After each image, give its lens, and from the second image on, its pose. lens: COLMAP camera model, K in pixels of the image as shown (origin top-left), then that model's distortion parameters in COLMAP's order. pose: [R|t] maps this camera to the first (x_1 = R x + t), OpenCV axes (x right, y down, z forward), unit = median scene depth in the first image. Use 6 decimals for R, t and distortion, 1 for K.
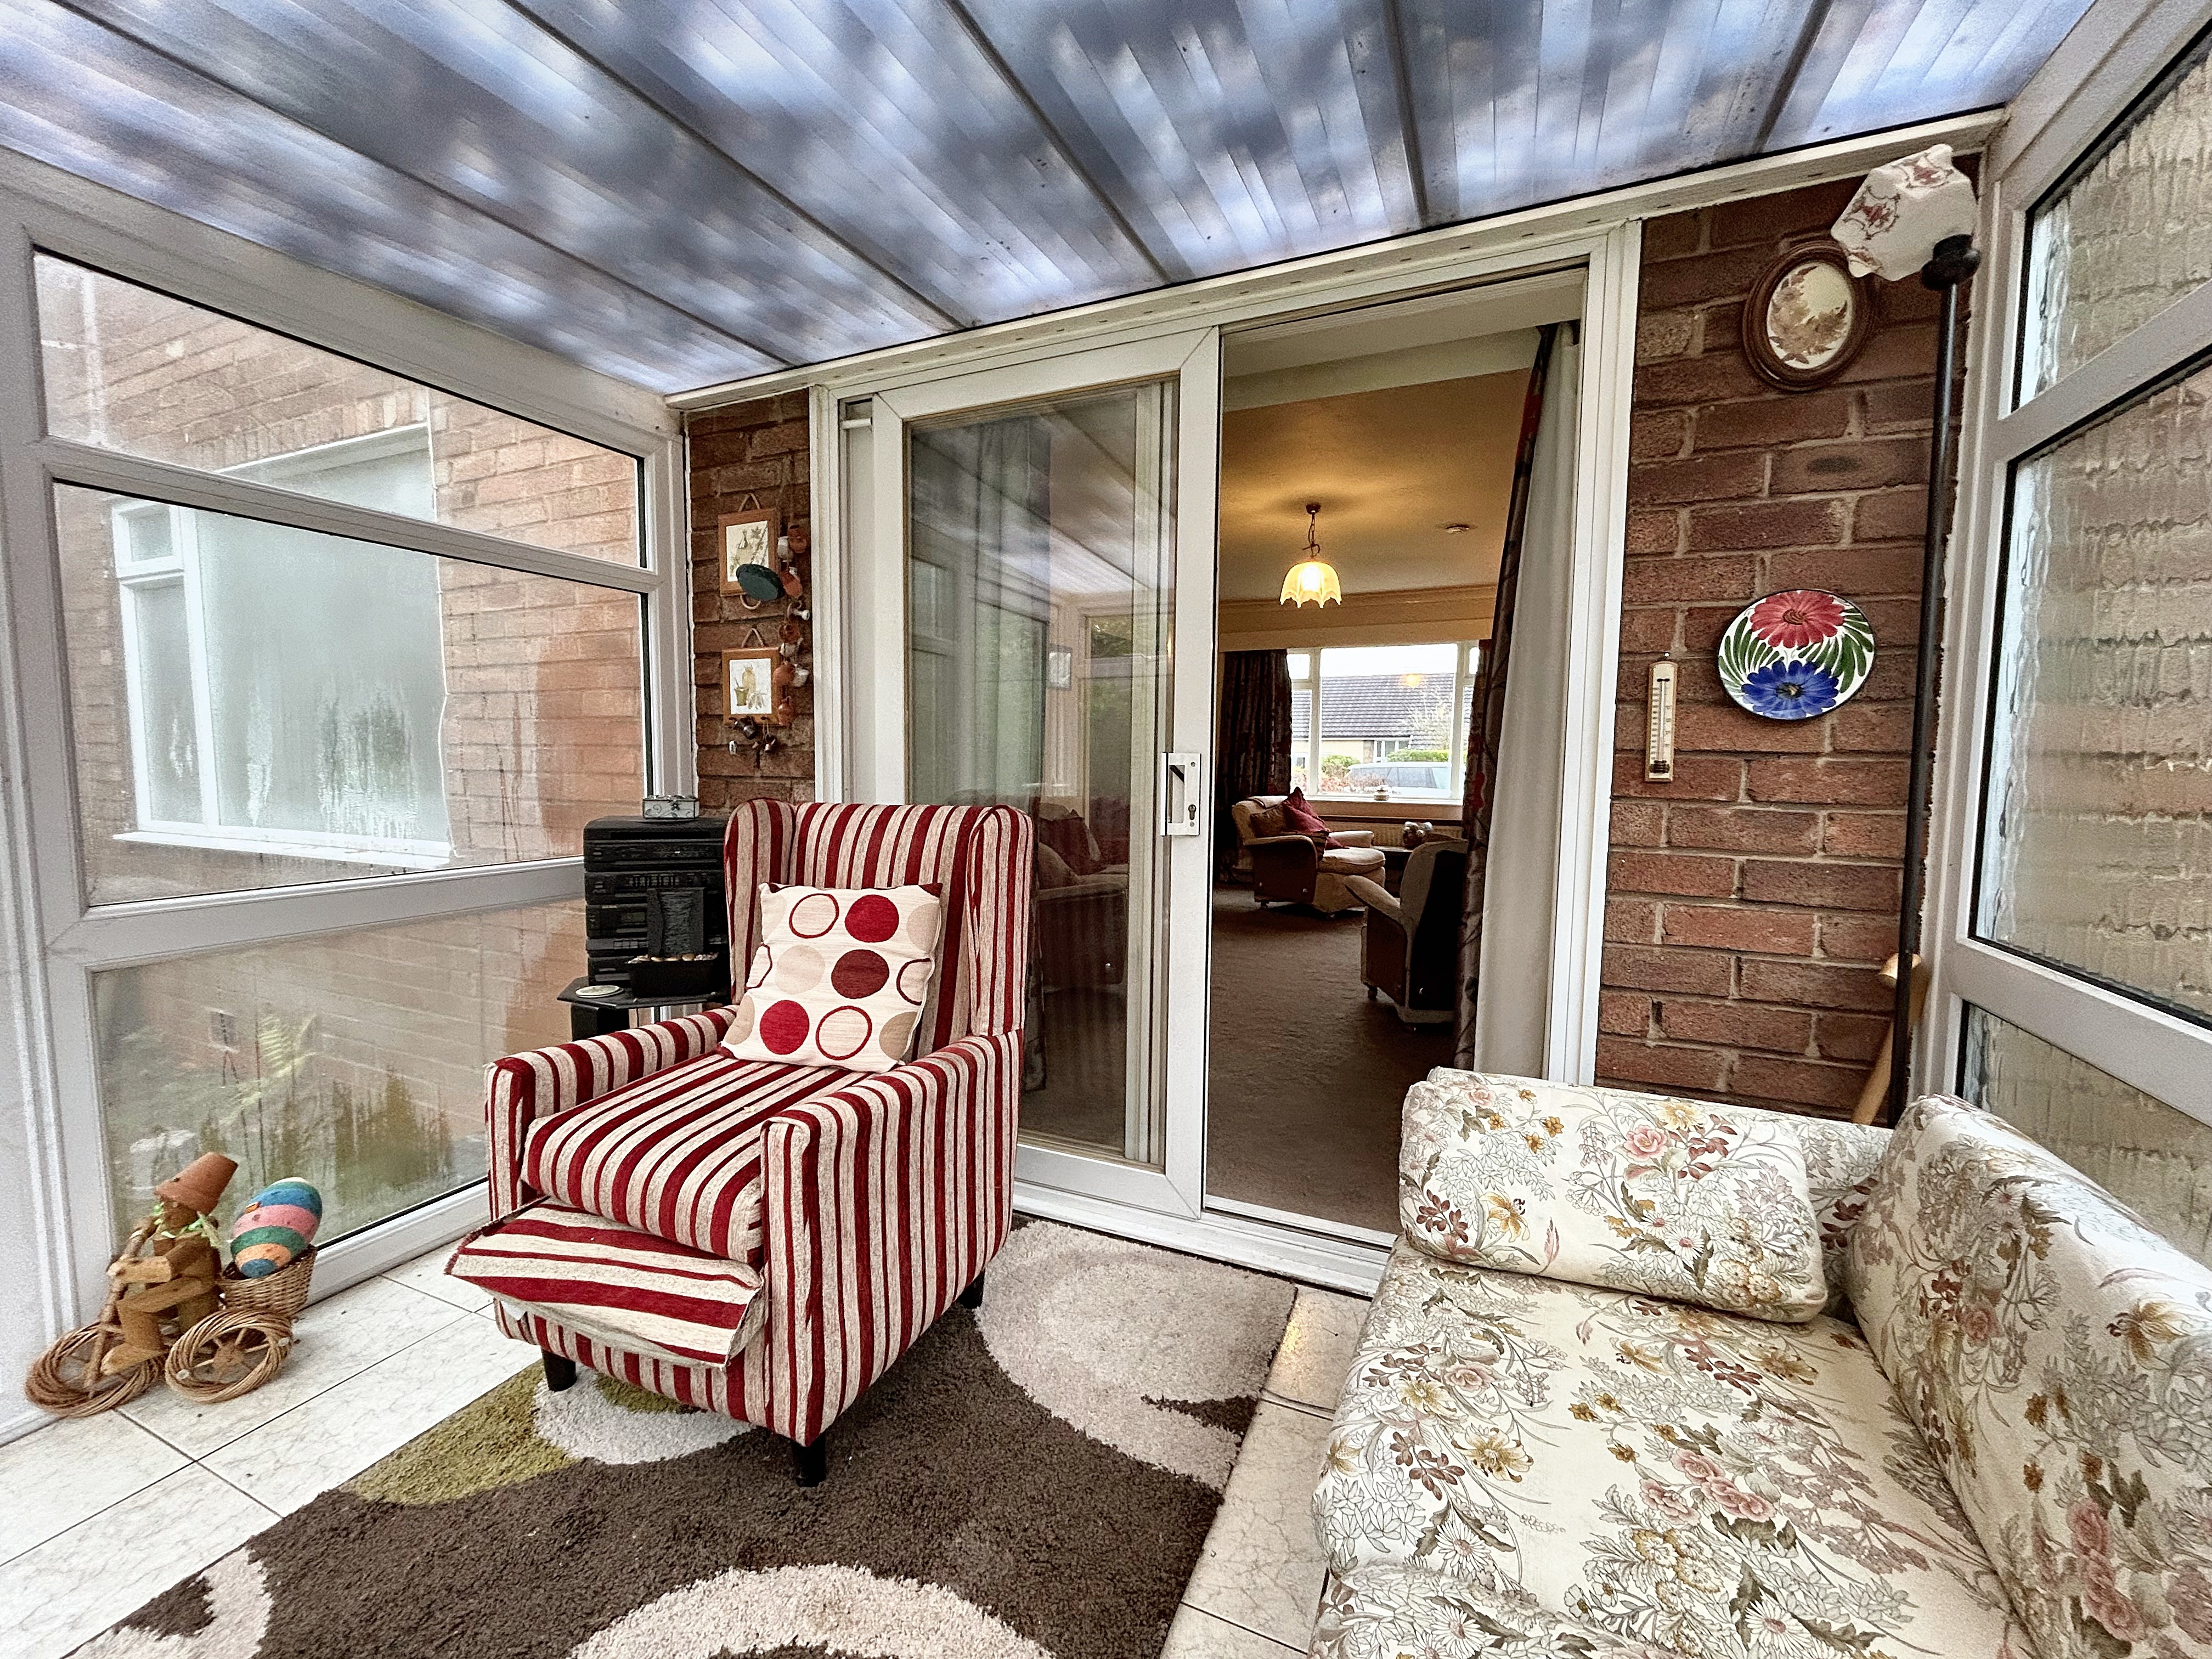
lens RADIAL K [[896.9, 0, 1106.0], [0, 896.9, 829.5], [0, 0, 1]] dist [0.002117, 0.000432]
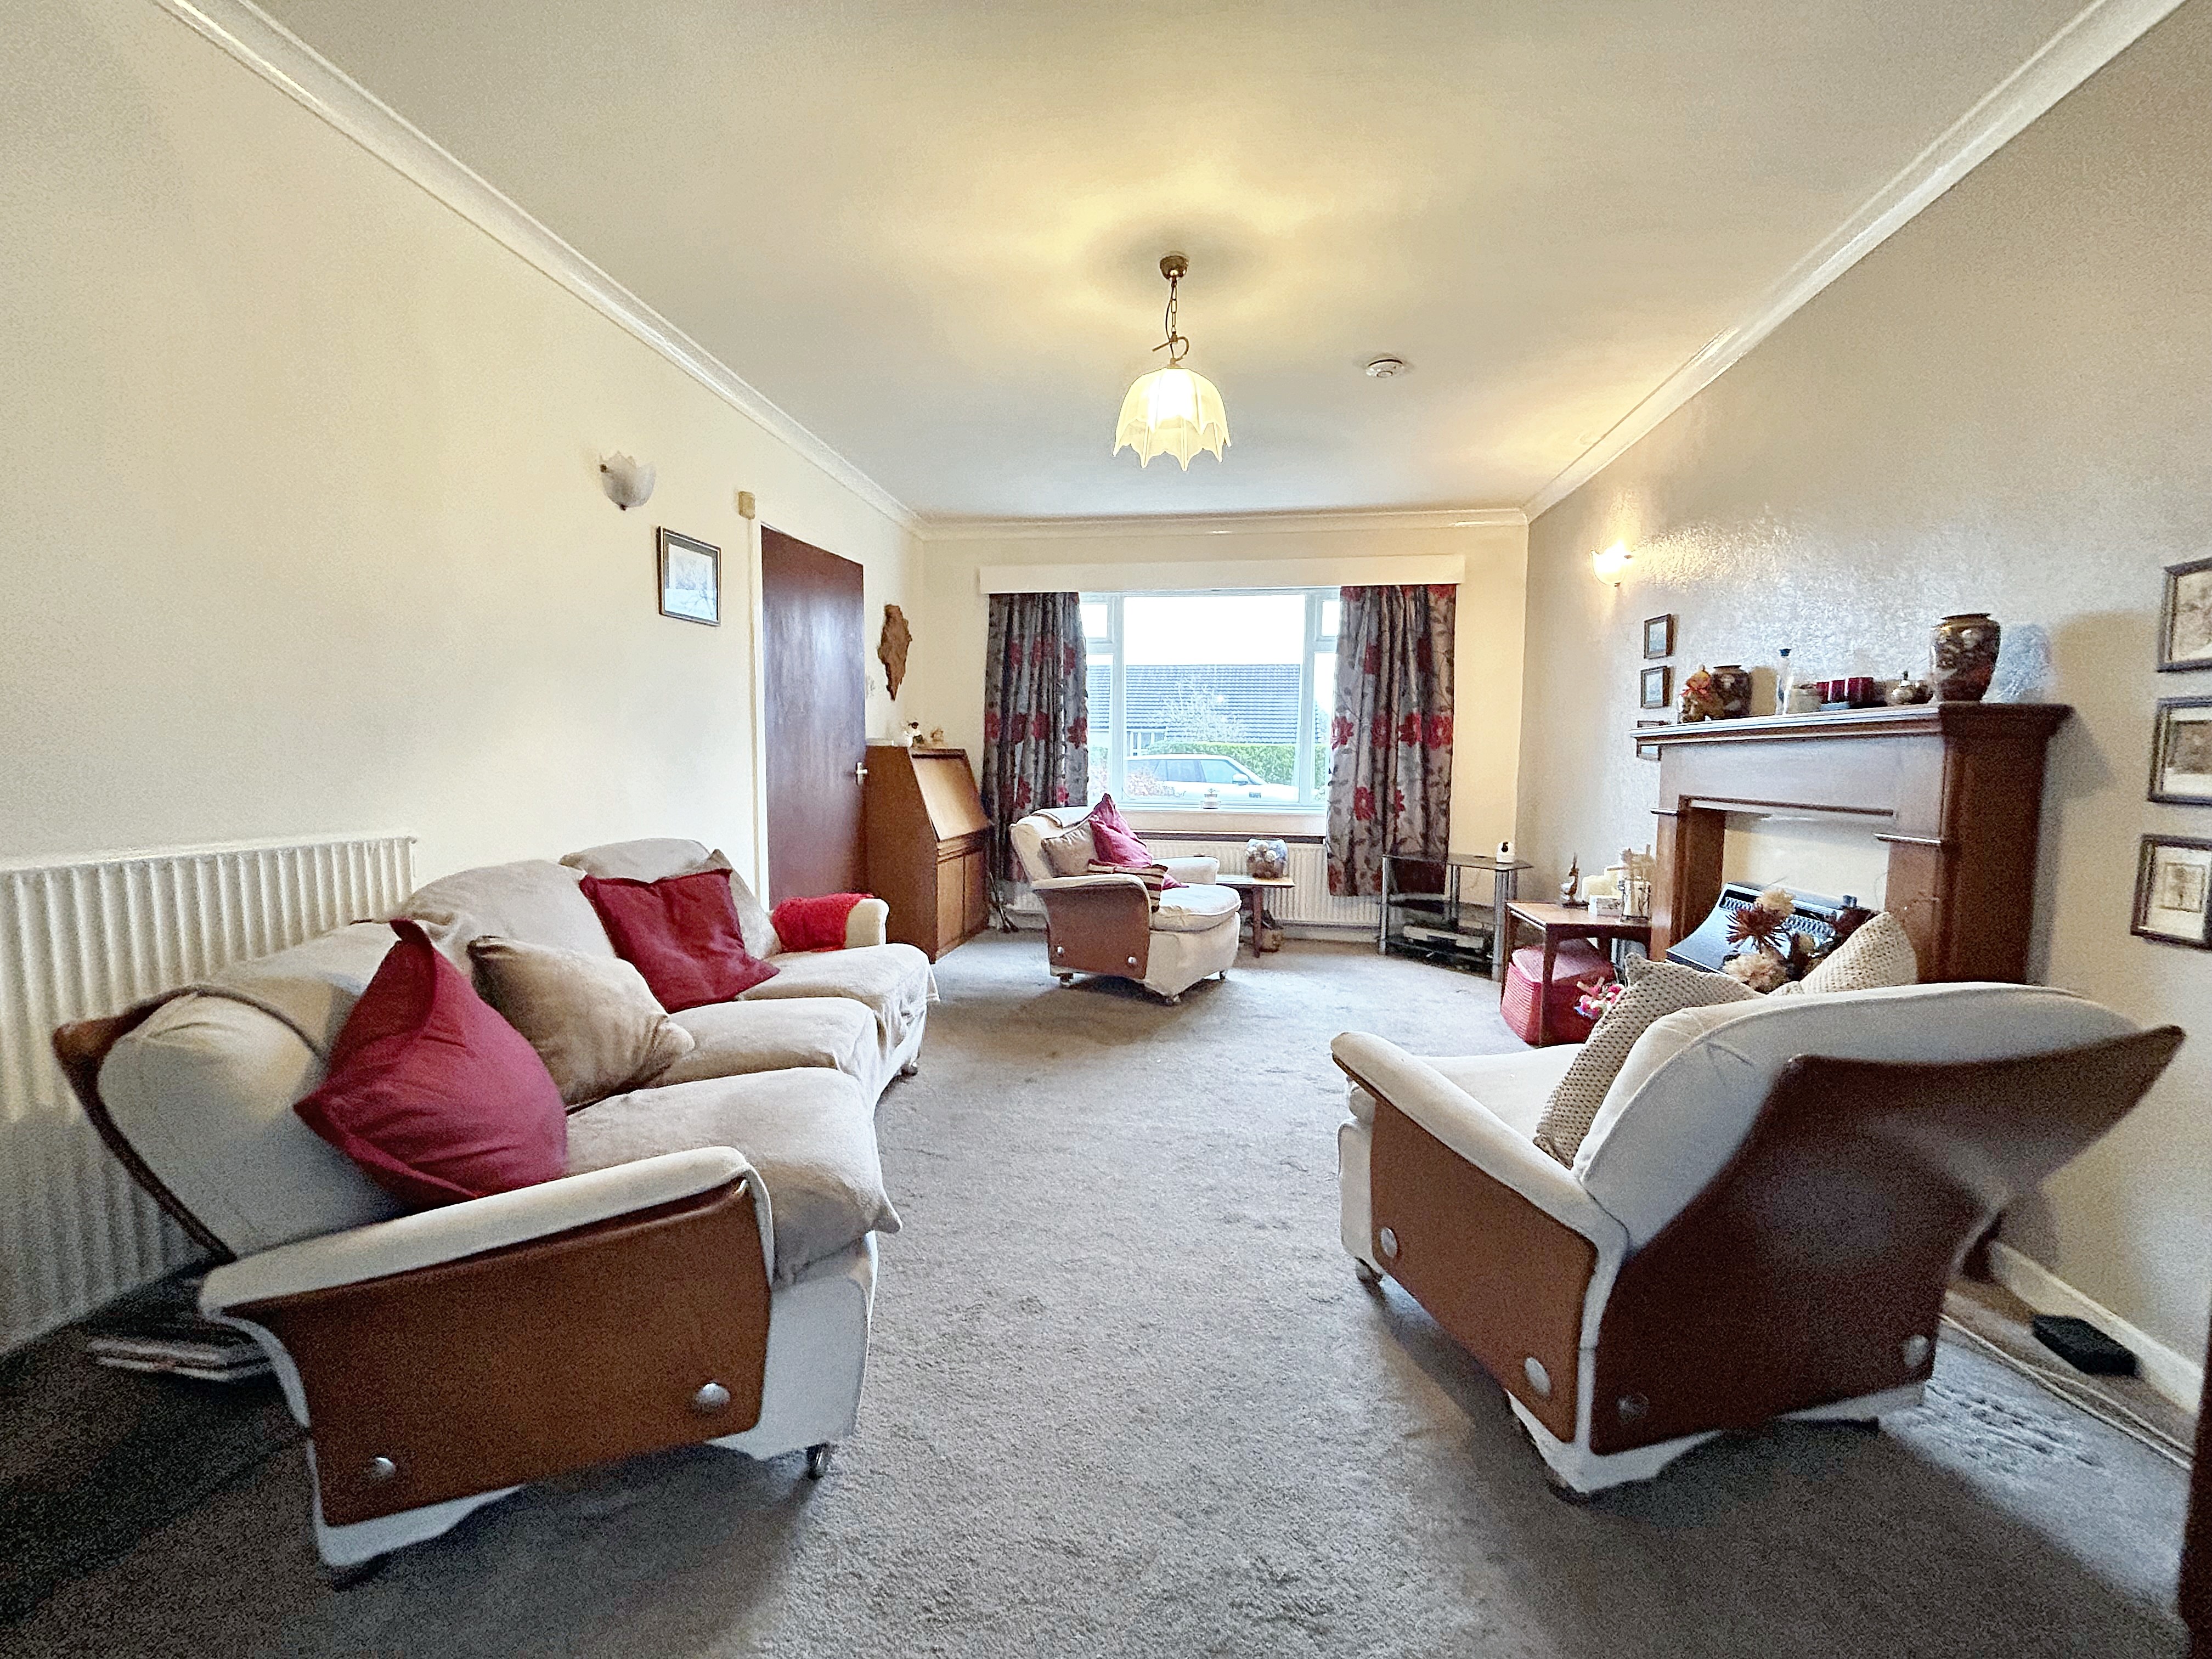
lens RADIAL K [[896.9, 0, 1106.0], [0, 896.9, 829.5], [0, 0, 1]] dist [0.002117, 0.000432]
pose [[0.961981, -0.024555, 0.272012, 0.062163], [0.022090, 0.999682, 0.012121, -0.056120], [-0.272223, -0.005651, 0.962218, 0.712723]]
